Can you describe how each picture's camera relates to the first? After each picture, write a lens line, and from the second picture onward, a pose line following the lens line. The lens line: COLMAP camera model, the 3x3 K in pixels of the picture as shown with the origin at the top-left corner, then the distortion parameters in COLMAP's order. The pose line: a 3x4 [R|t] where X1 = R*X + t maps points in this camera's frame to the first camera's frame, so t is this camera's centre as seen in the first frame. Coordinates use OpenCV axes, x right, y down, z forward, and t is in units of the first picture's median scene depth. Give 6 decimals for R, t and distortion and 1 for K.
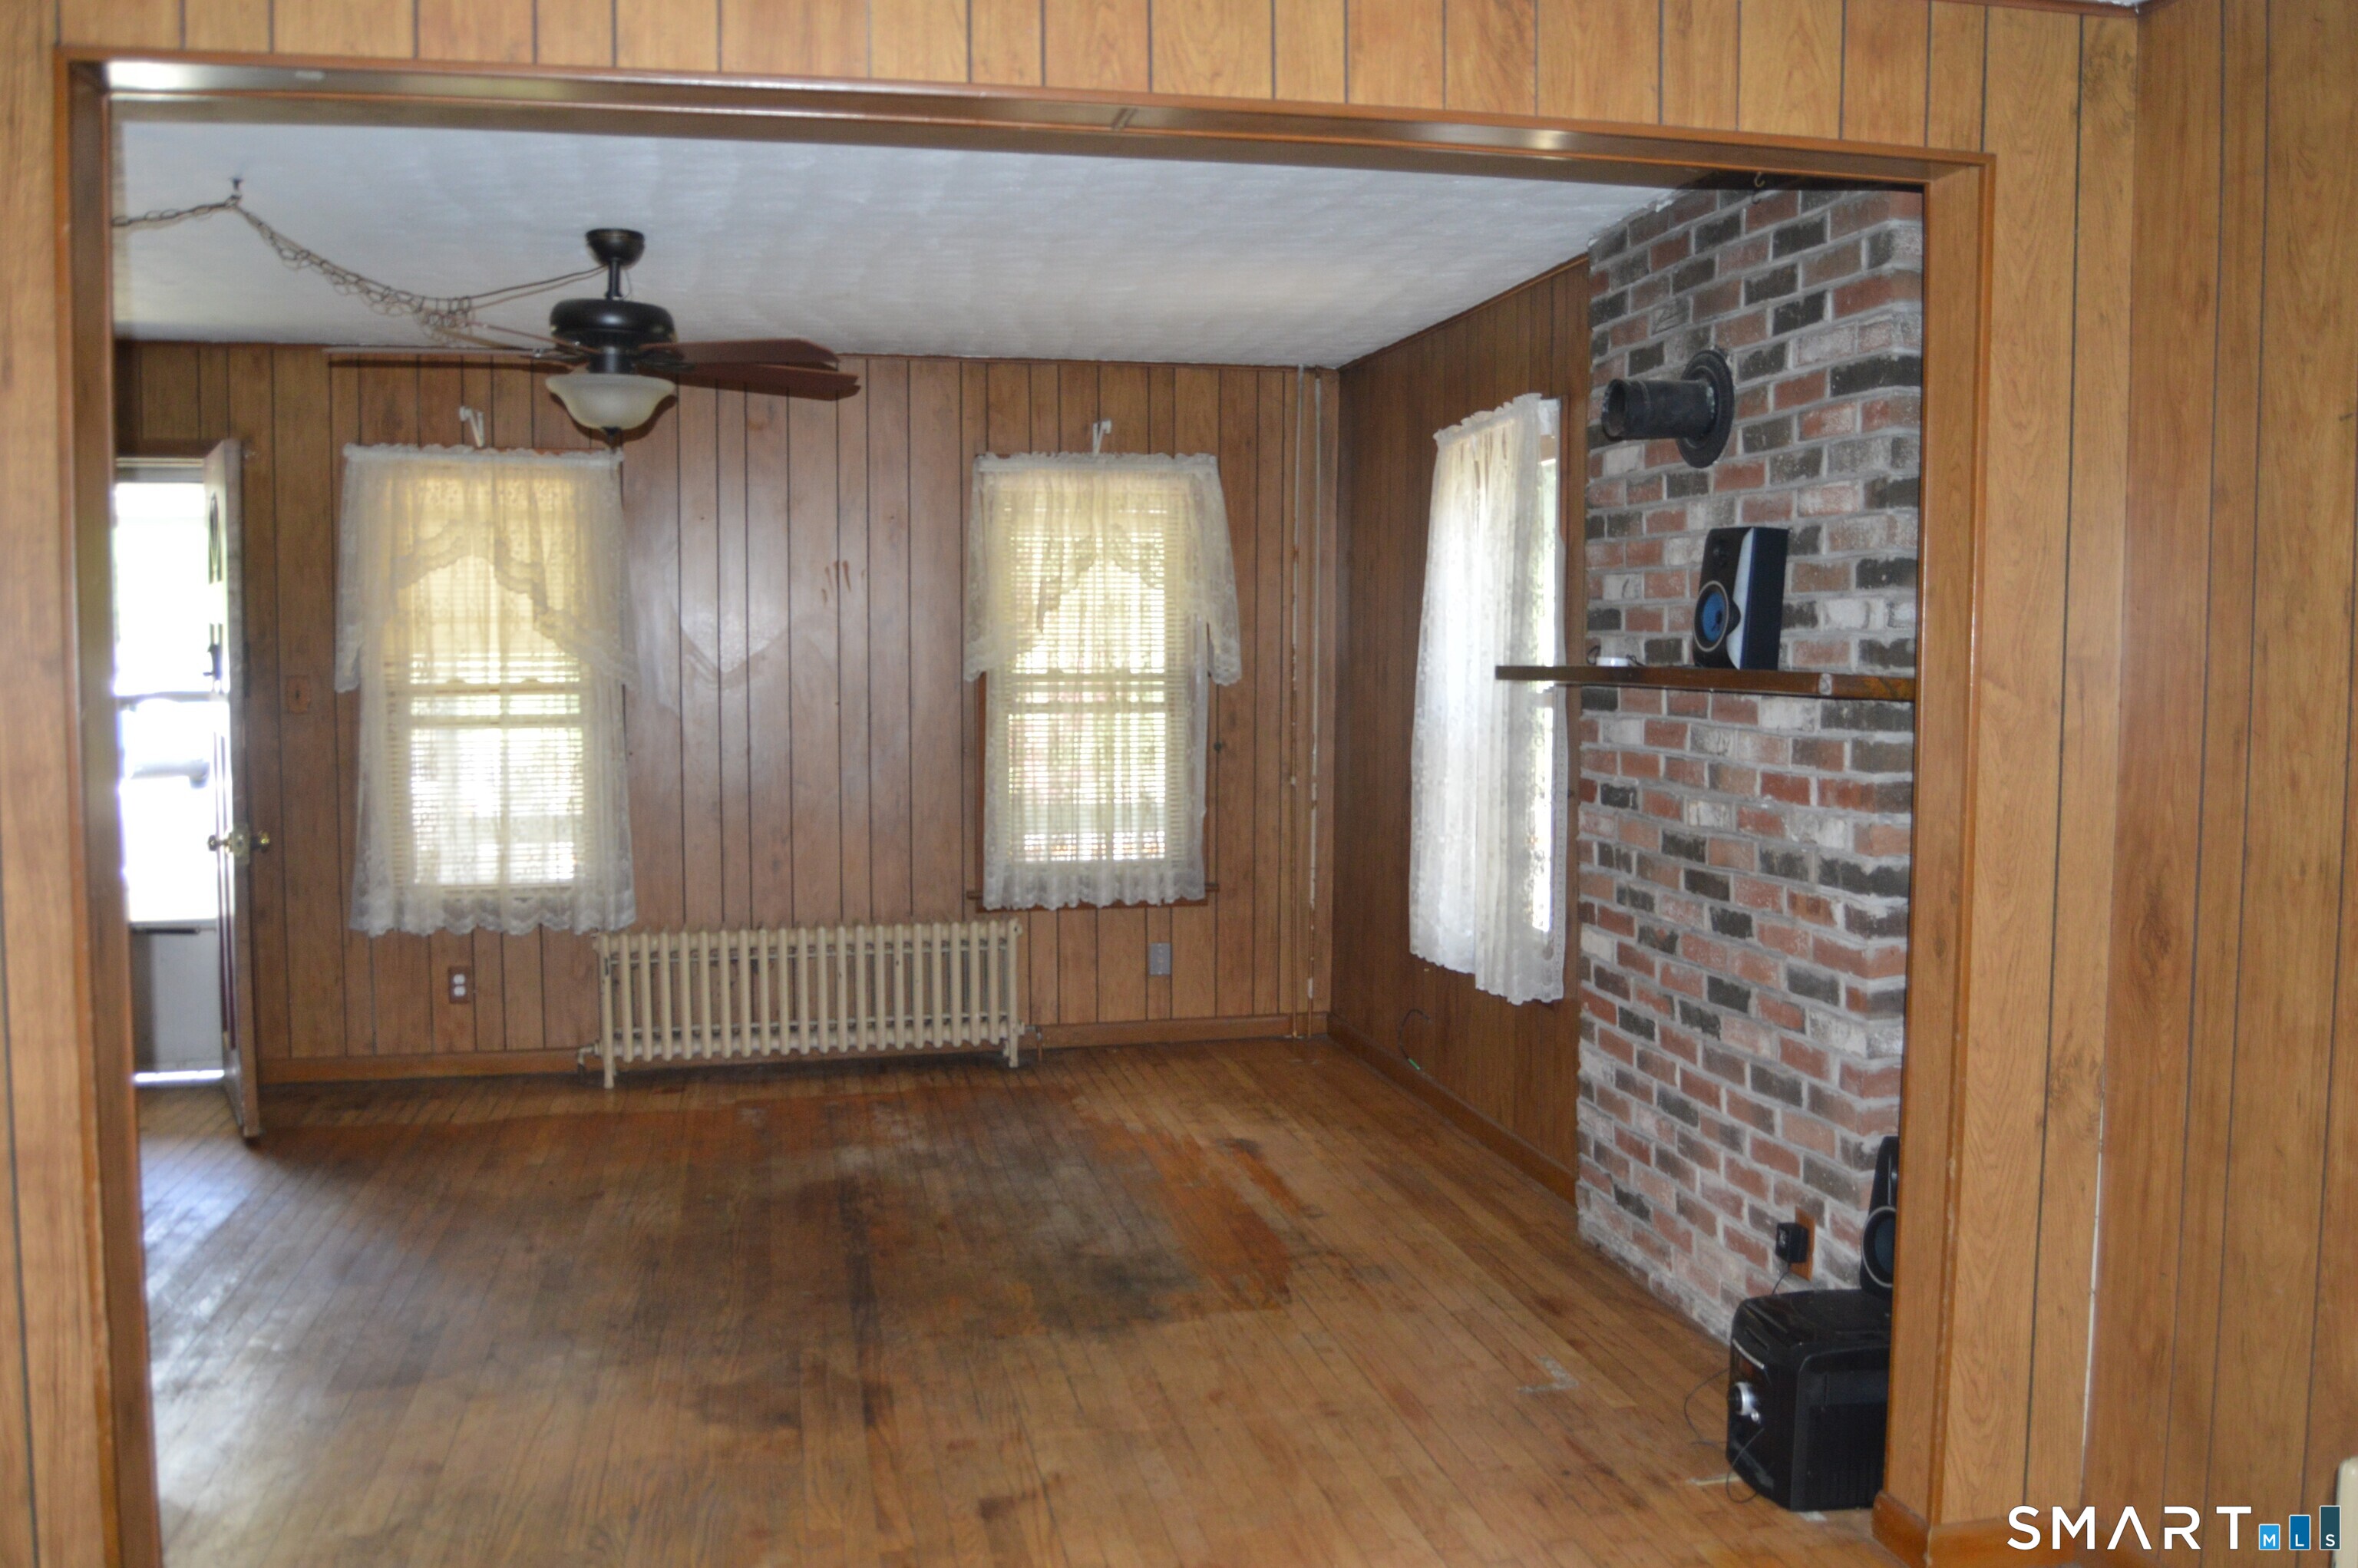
lens RADIAL K [[1970.4, 0, 1179.0], [0, 1970.4, 784.0], [0, 0, 1]] dist [-0.077071, -0.001018]
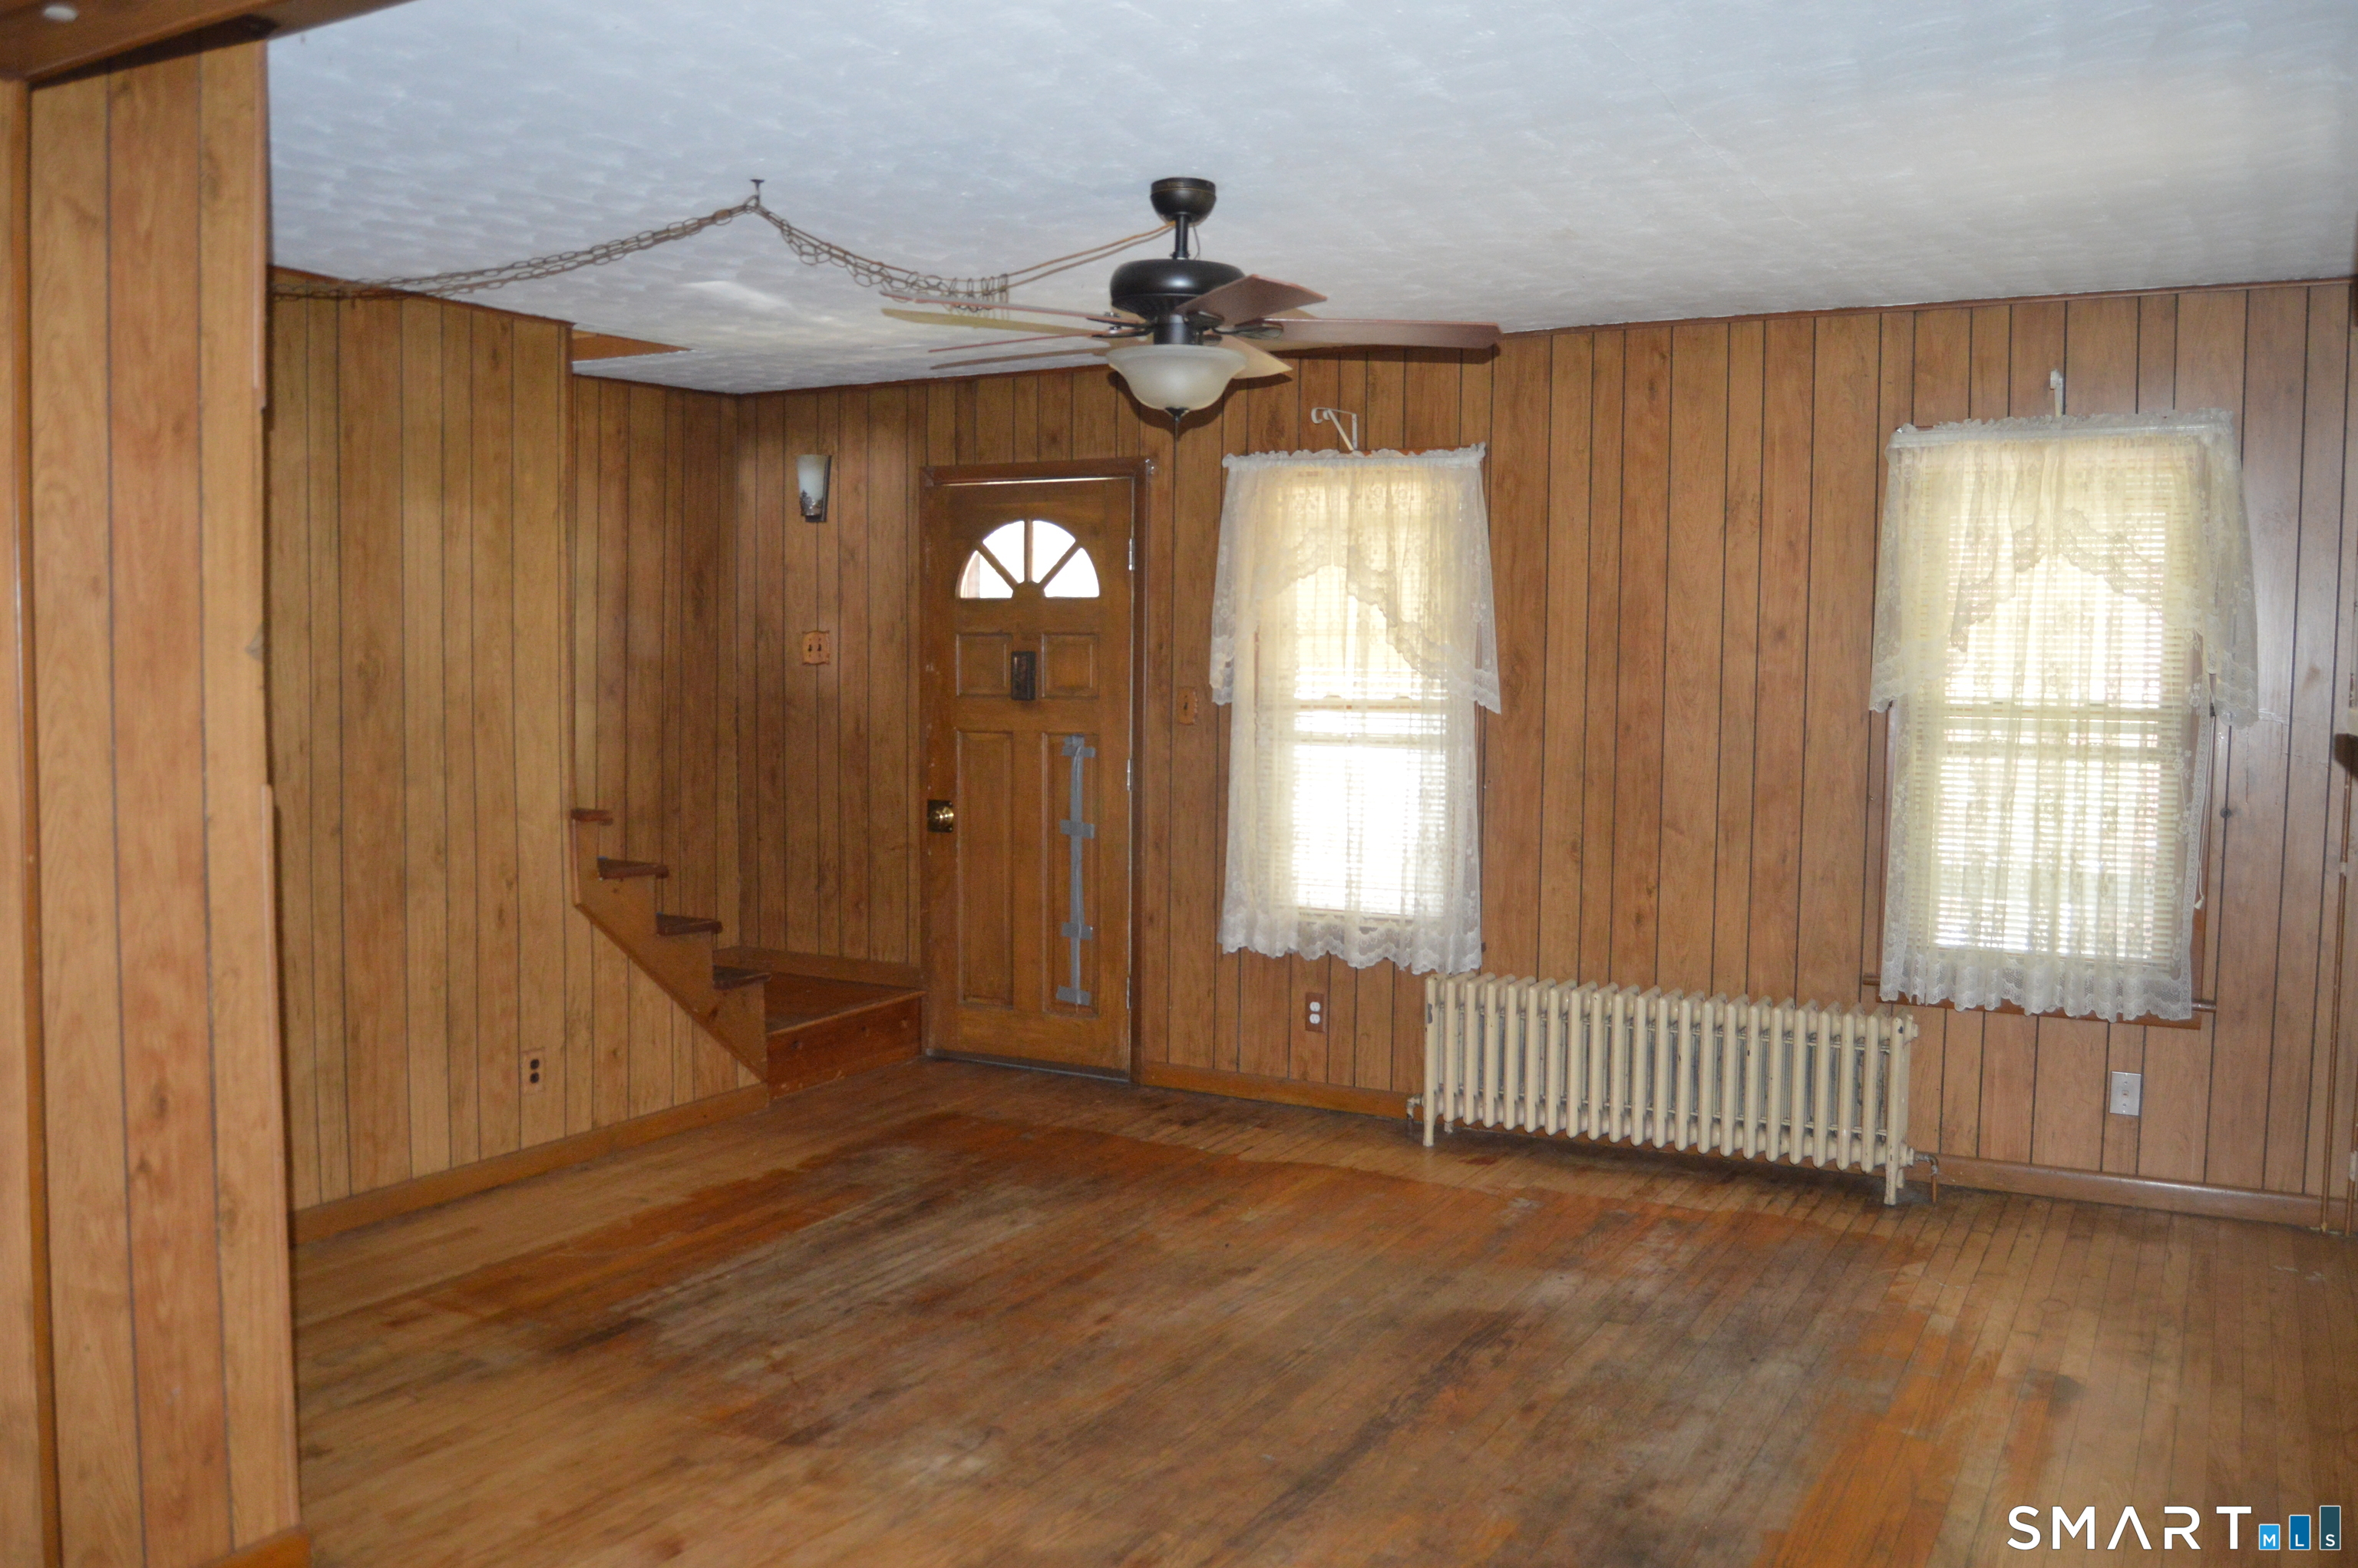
lens RADIAL K [[1869.4, 0, 1179.0], [0, 1869.4, 784.0], [0, 0, 1]] dist [-0.115096, 0.065806]
pose [[0.747688, 0.051073, -0.662083, 0.185233], [-0.056177, 0.998329, 0.013571, -0.018223], [0.661670, 0.027047, 0.749307, 0.265954]]
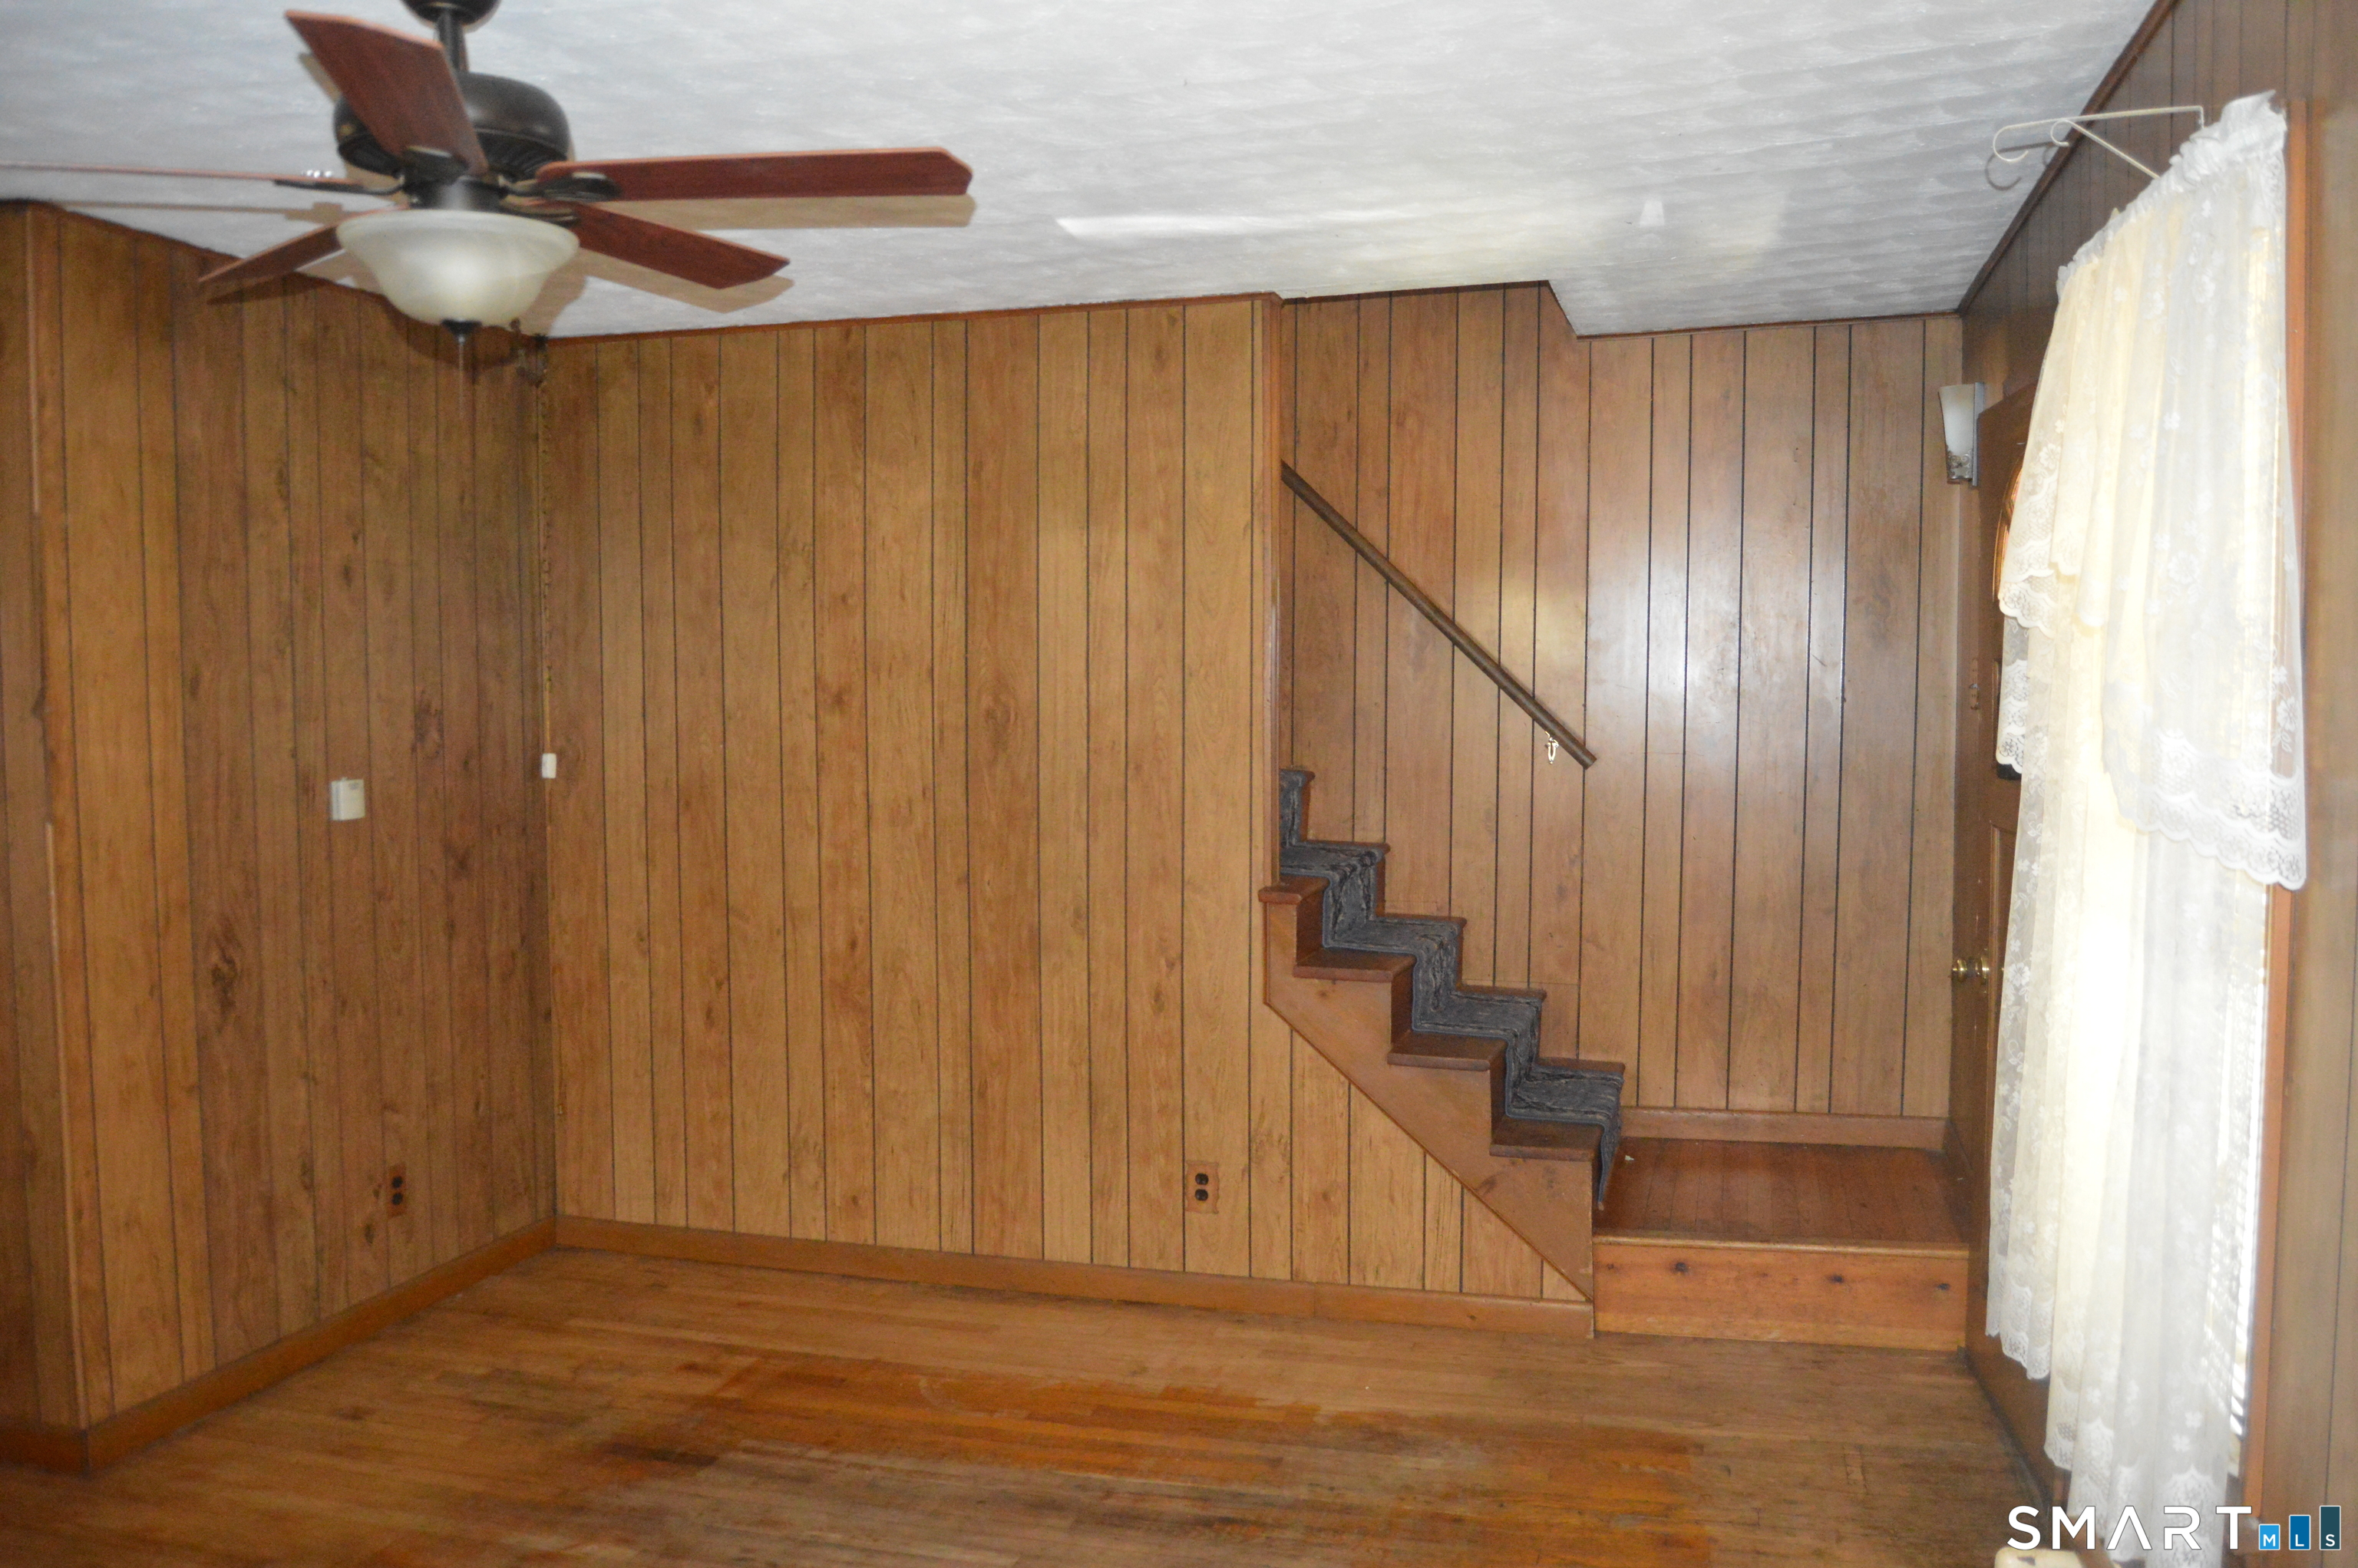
lens RADIAL K [[1839.4, 0, 1179.0], [0, 1839.4, 784.0], [0, 0, 1]] dist [-0.079505, 0.006616]
pose [[-0.452944, 0.055483, -0.889811, 0.049693], [-0.059031, 0.994005, 0.092028, -0.077876], [0.889583, 0.094210, -0.446954, 0.973249]]
